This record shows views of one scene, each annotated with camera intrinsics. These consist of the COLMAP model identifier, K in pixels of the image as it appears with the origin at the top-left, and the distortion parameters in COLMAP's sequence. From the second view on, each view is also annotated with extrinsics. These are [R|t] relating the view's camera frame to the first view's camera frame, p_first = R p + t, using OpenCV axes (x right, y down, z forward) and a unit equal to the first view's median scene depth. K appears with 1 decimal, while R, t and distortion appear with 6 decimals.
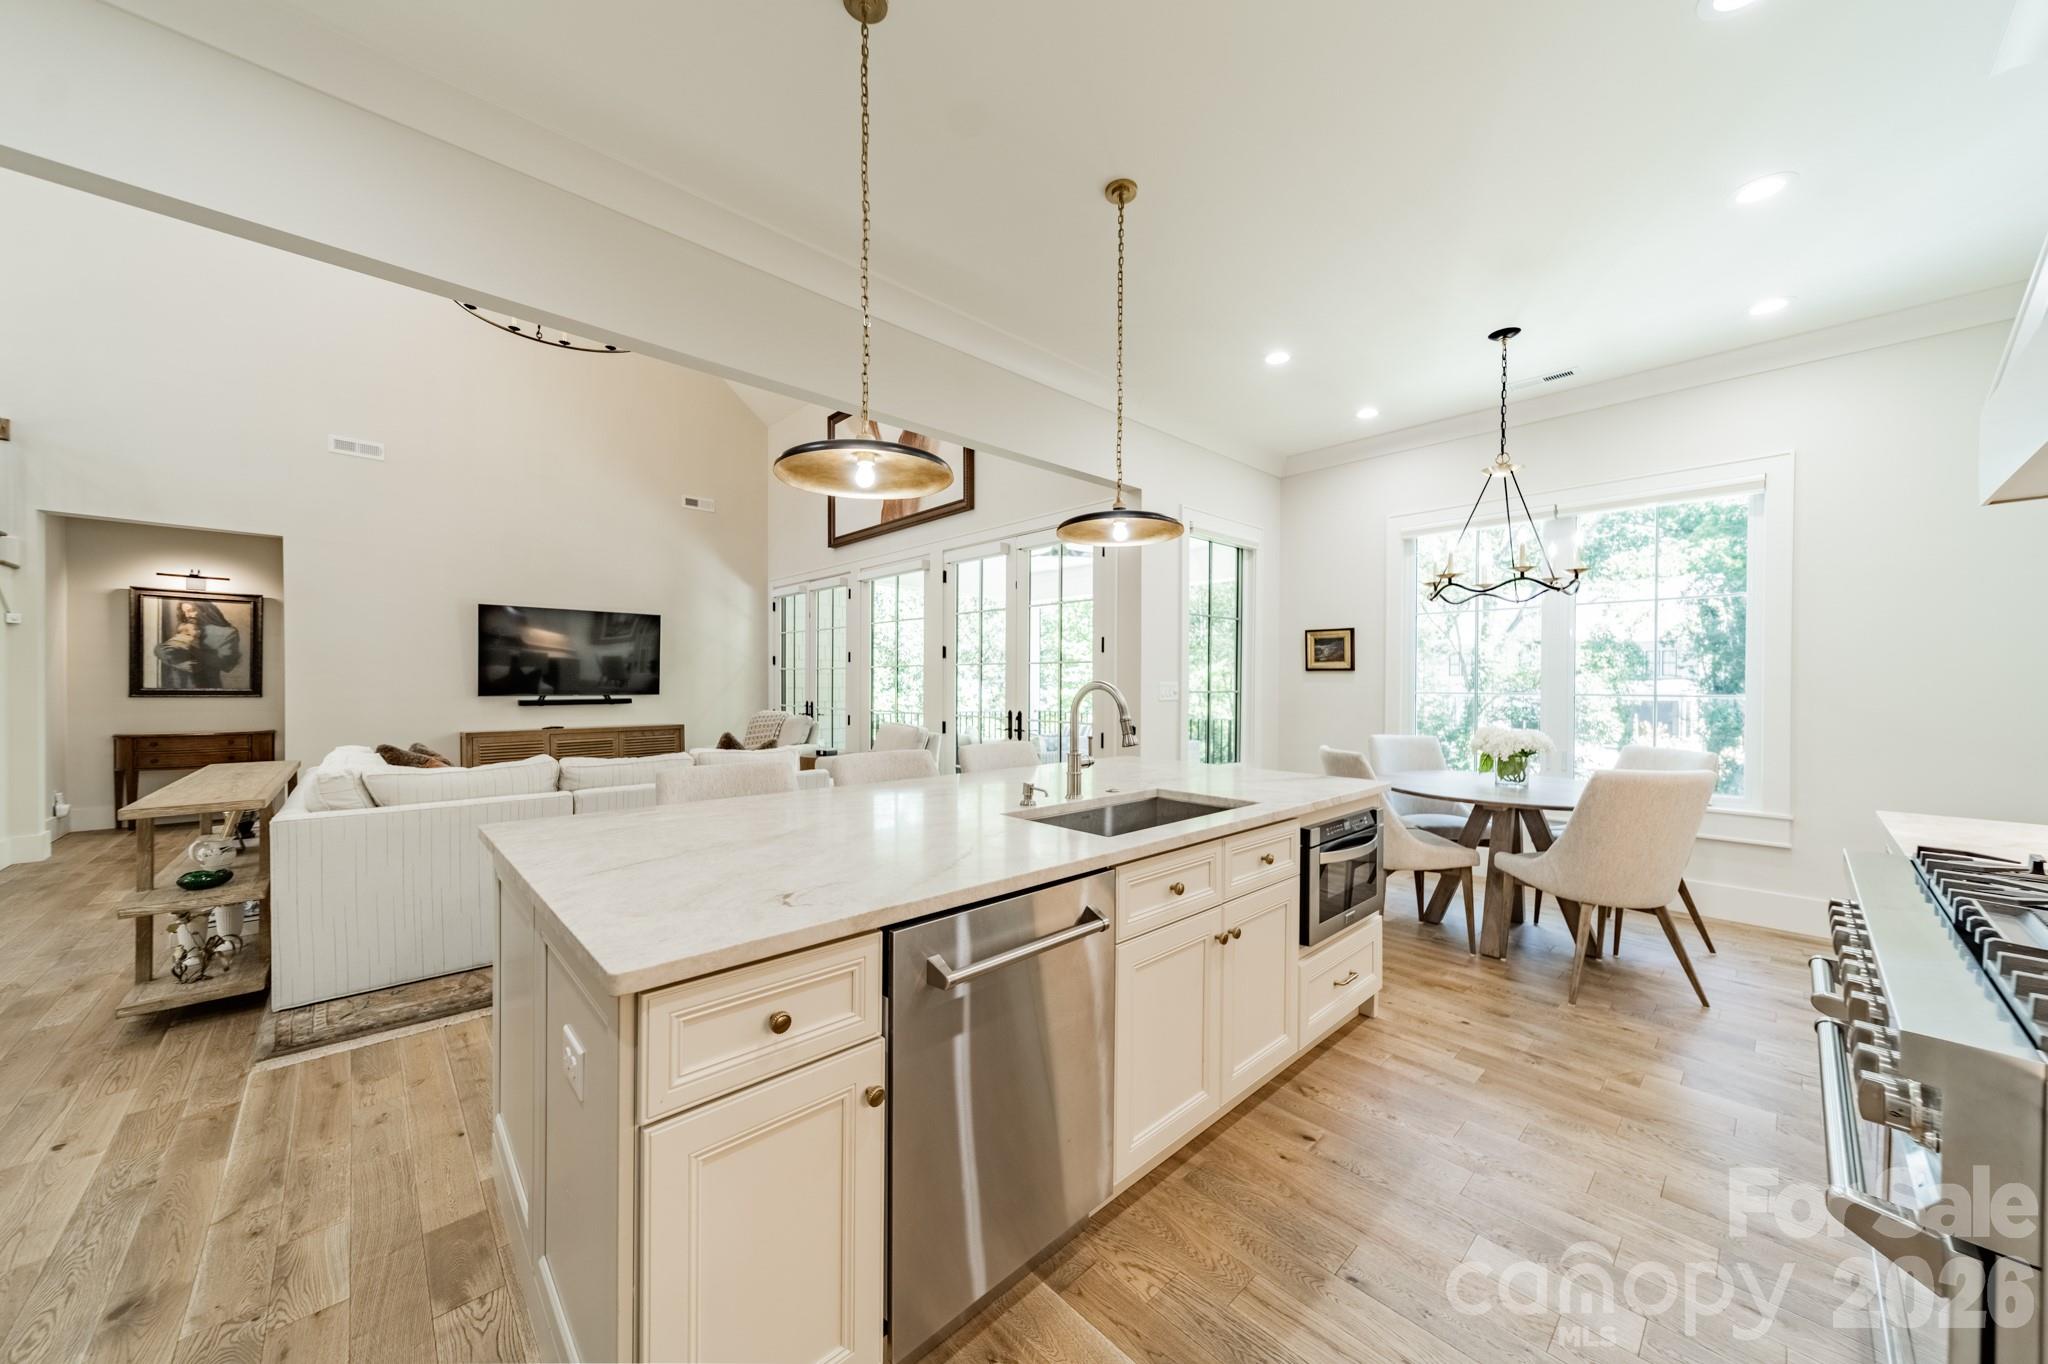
lens RADIAL K [[716.4, 0, 1032.6], [0, 716.4, 681.9], [0, 0, 1]] dist [-0.000846, -0.000012]
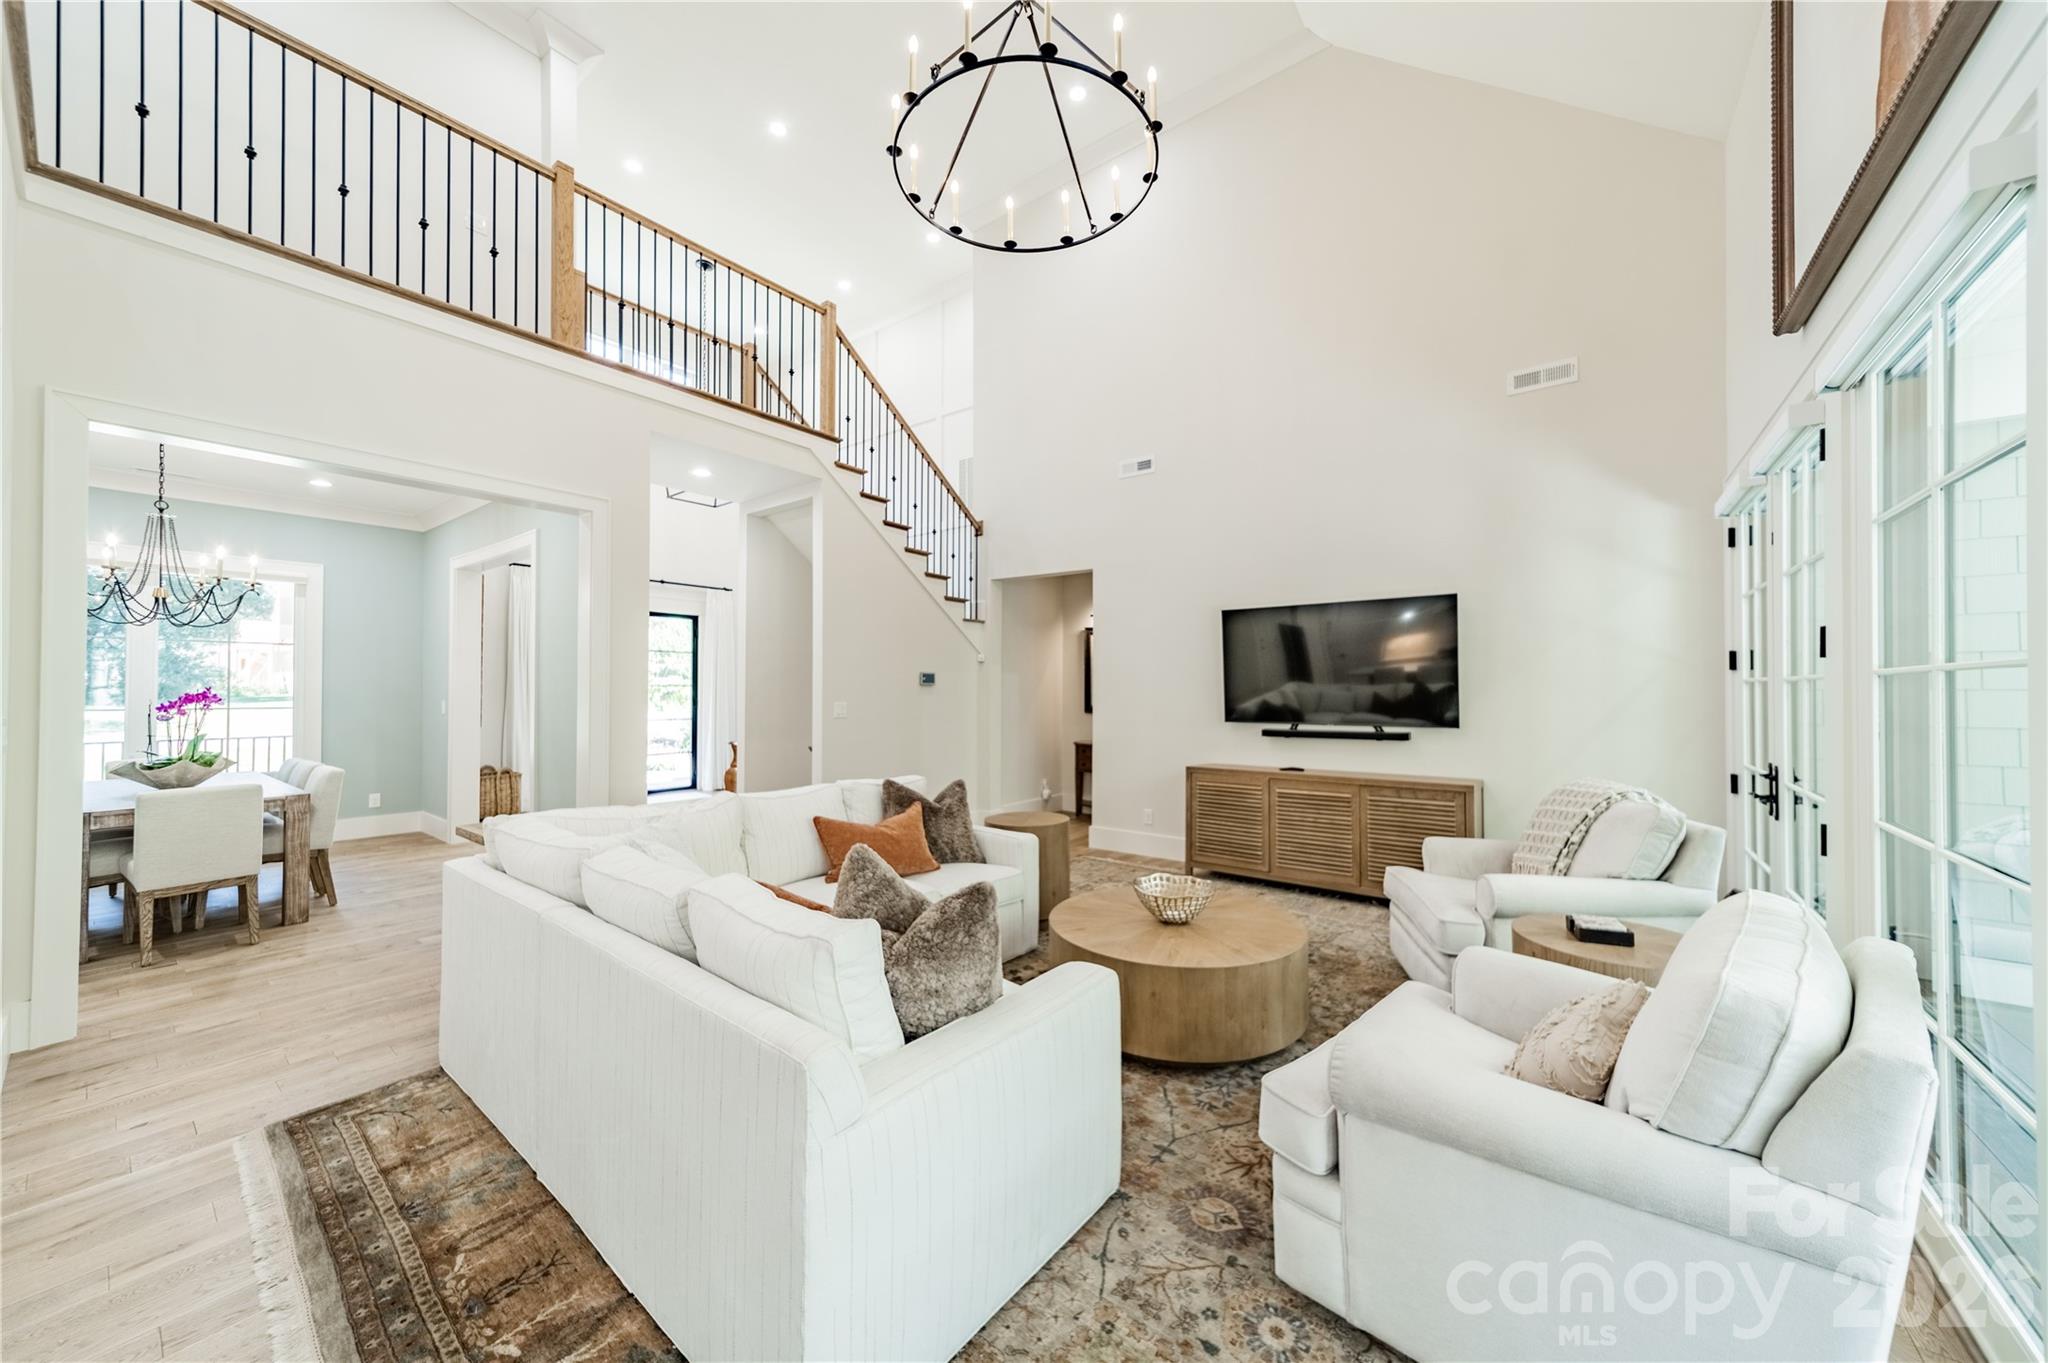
lens RADIAL K [[716.4, 0, 1022.1], [0, 716.4, 690.9], [0, 0, 1]] dist [-0.000846, -0.000012]
pose [[0.154847, -0.008580, -0.987901, 0.002520], [-0.004409, 0.999946, -0.009376, -0.006391], [0.987929, 0.005807, 0.154800, 0.579935]]
